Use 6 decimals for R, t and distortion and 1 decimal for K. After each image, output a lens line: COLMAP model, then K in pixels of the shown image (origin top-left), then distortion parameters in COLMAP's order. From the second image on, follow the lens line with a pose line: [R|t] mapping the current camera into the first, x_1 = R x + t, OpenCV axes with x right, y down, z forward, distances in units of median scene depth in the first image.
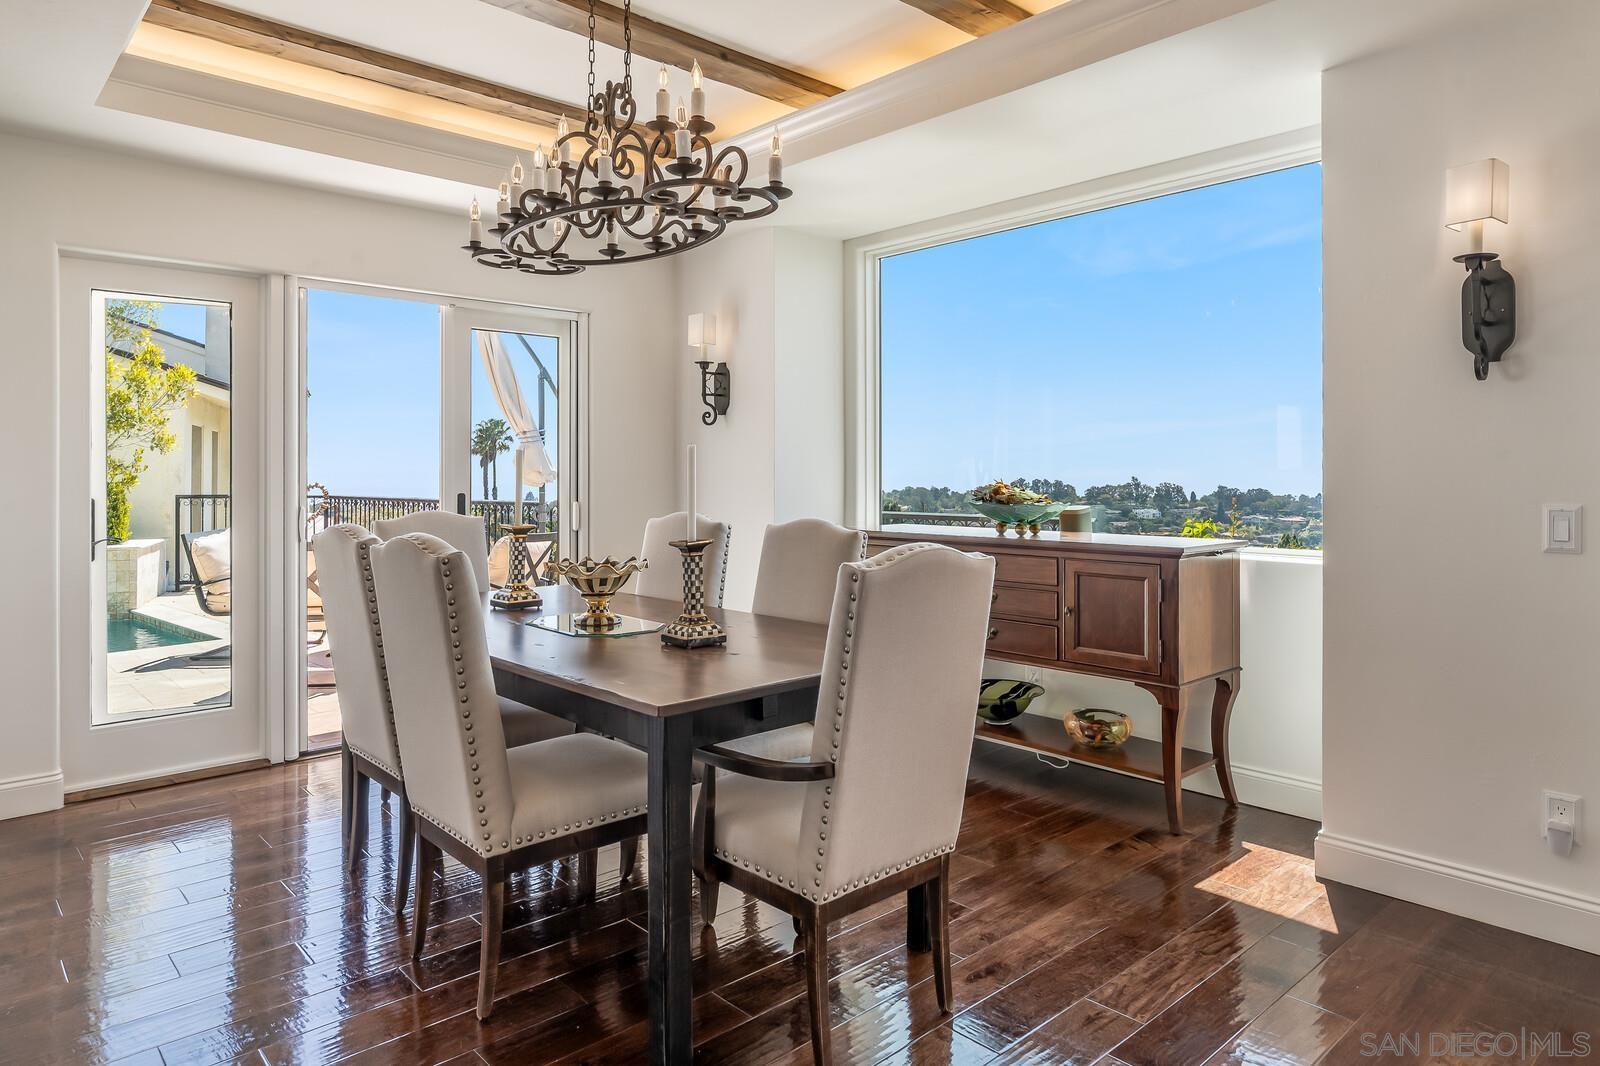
lens RADIAL K [[979.5, 0, 800.7], [0, 979.5, 466.6], [0, 0, 1]] dist [0.004735, -0.003241]
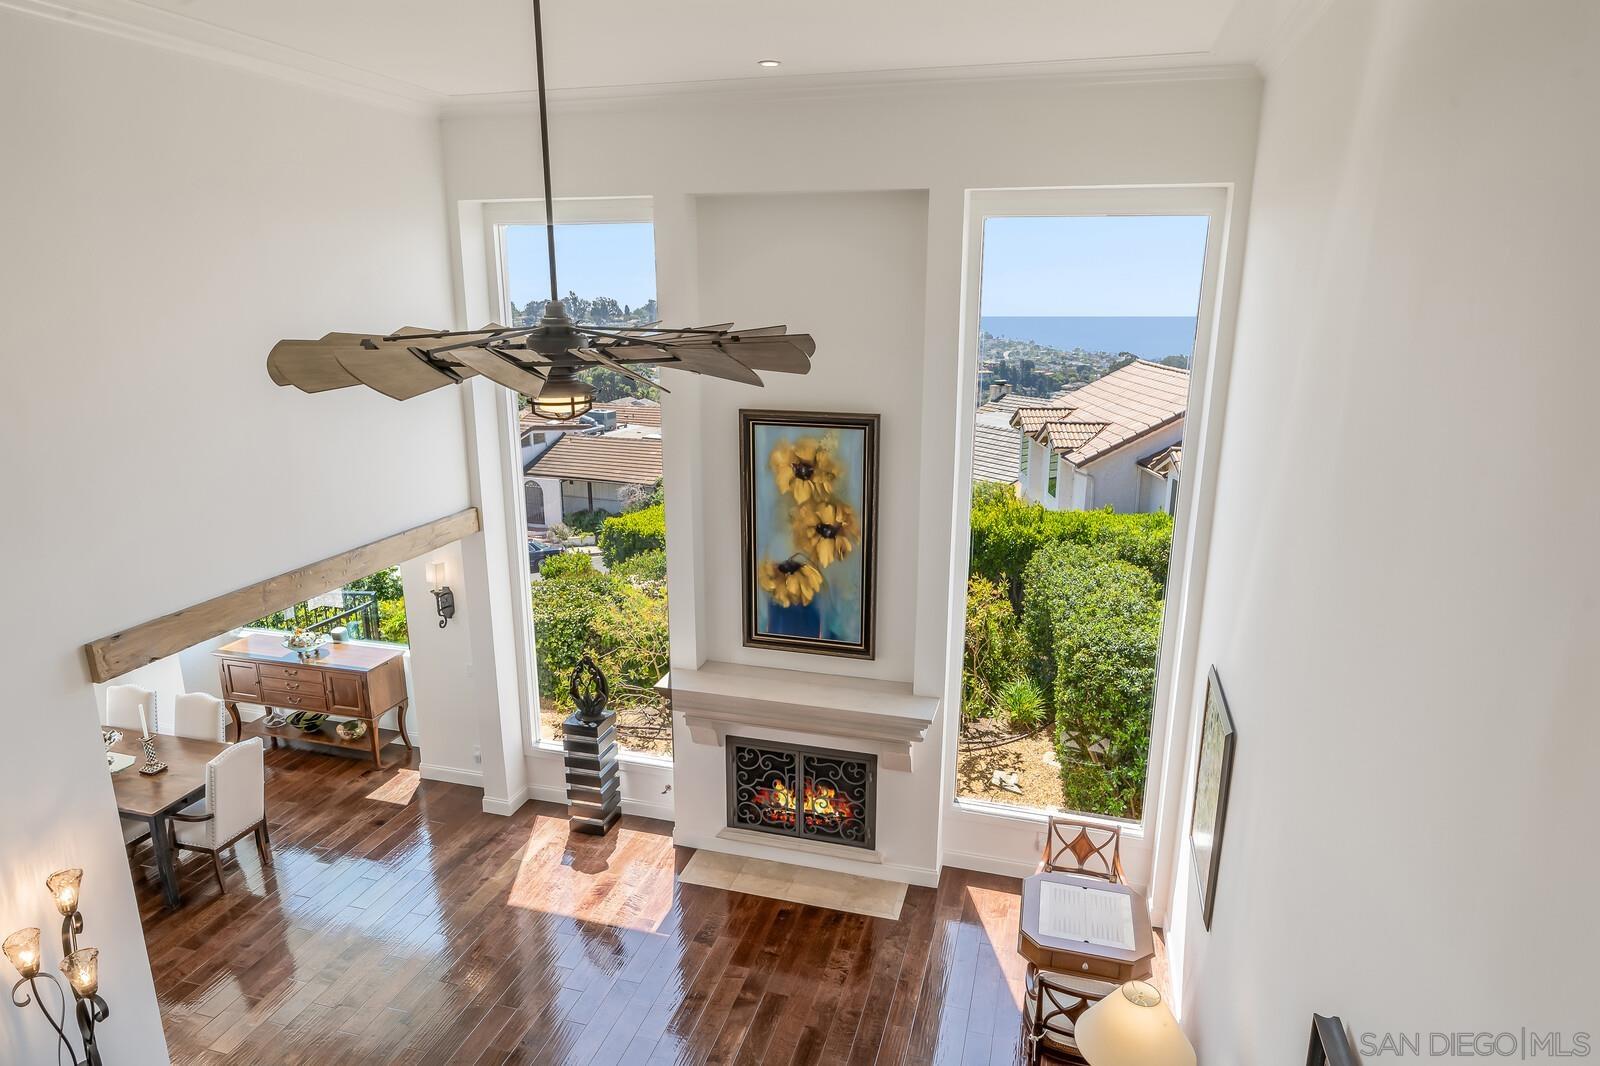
lens RADIAL K [[979.5, 0, 800.5], [0, 979.5, 534.6], [0, 0, 1]] dist [0.004735, -0.003241]
pose [[0.857902, -0.133851, 0.496073, 0.124038], [-0.003335, 0.964002, 0.265876, -0.867675], [-0.513803, -0.229750, 0.826572, -1.492154]]
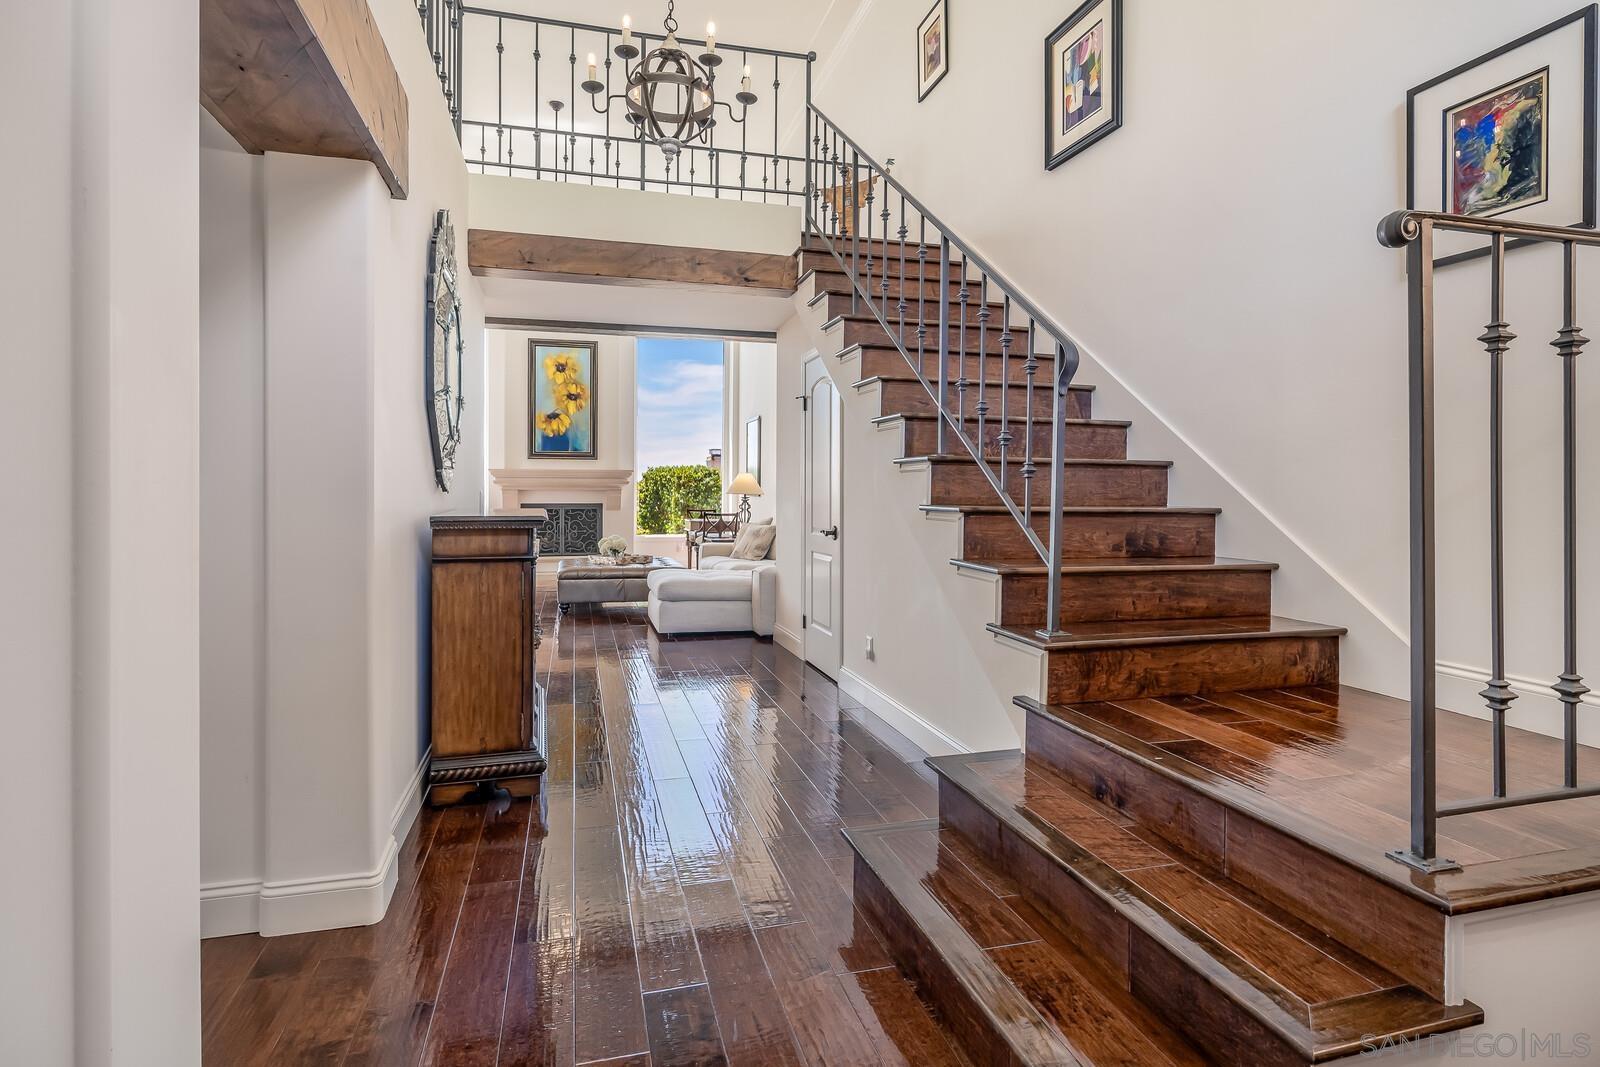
lens RADIAL K [[833.2, 0, 810.4], [0, 833.2, 489.4], [0, 0, 1]] dist [0.006277, 0.001262]
pose [[0.447455, 0.000265, 0.894306, -1.513500], [-0.005821, 0.999980, 0.002616, -0.003861], [-0.894287, -0.006376, 0.447448, -2.354498]]
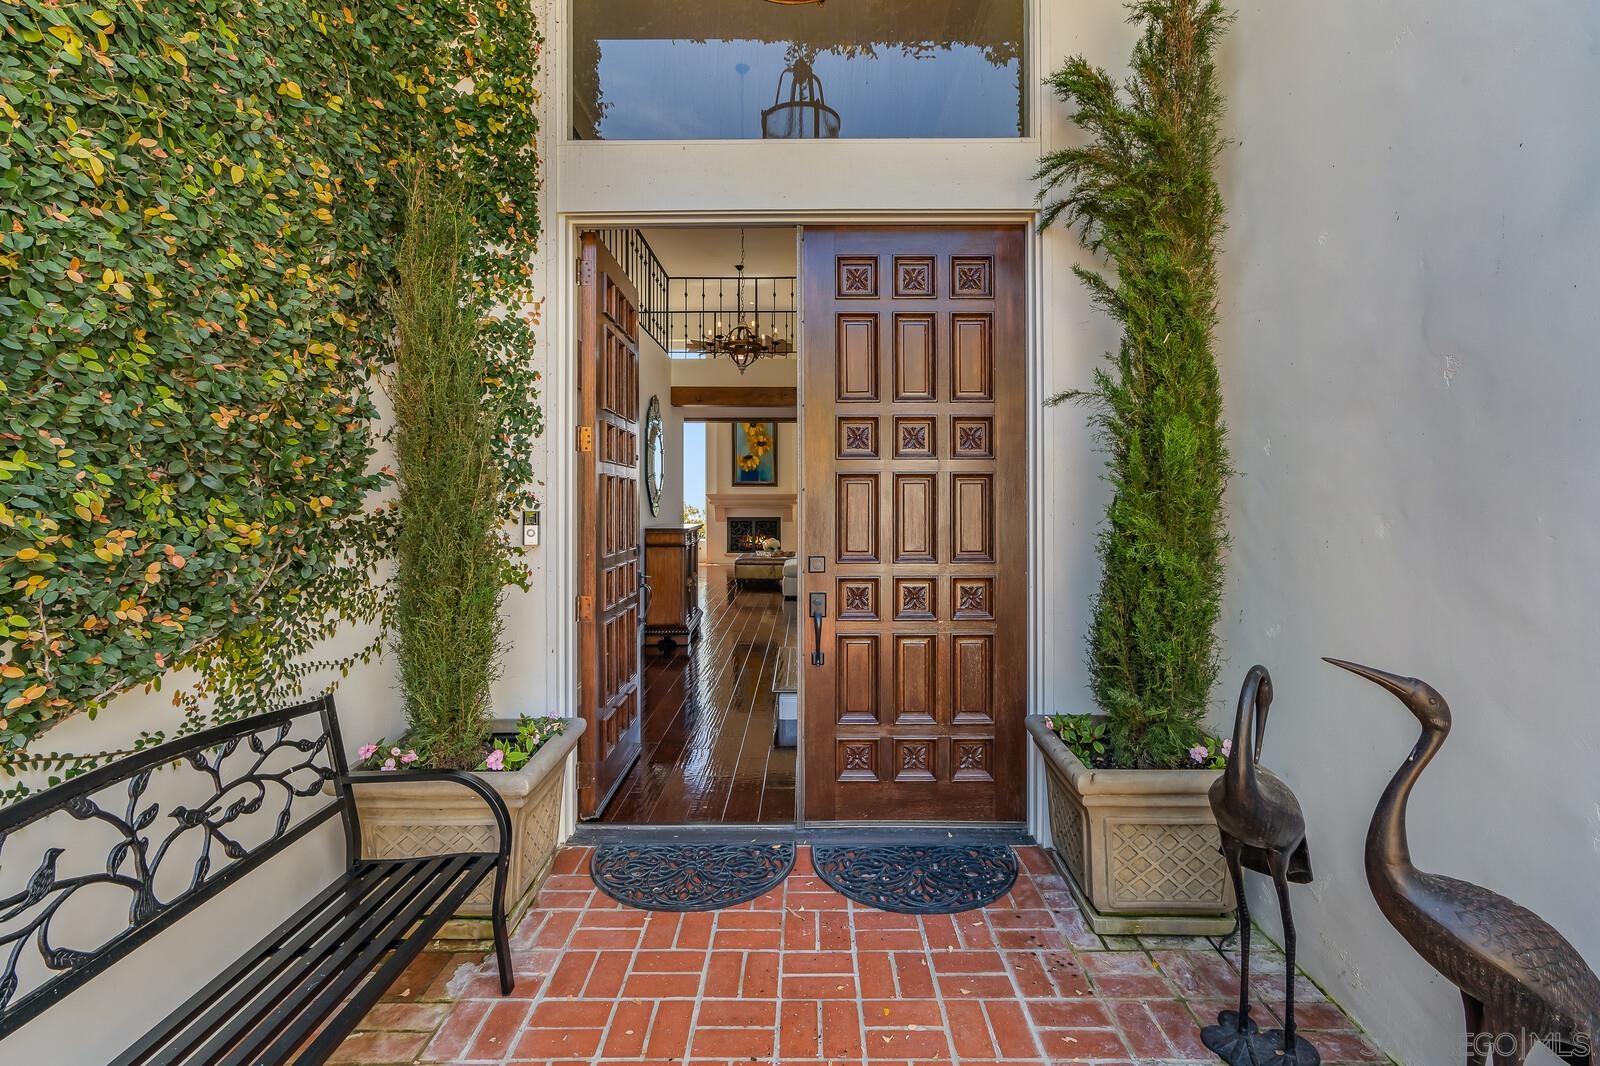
lens RADIAL K [[758.9, 0, 798.4], [0, 758.9, 494.4], [0, 0, 1]] dist [-0.003154, 0.000867]
pose [[0.680650, 0.005602, 0.732587, -2.065000], [-0.003092, 0.999984, -0.004774, -0.045862], [-0.732602, 0.000984, 0.680657, -3.205100]]
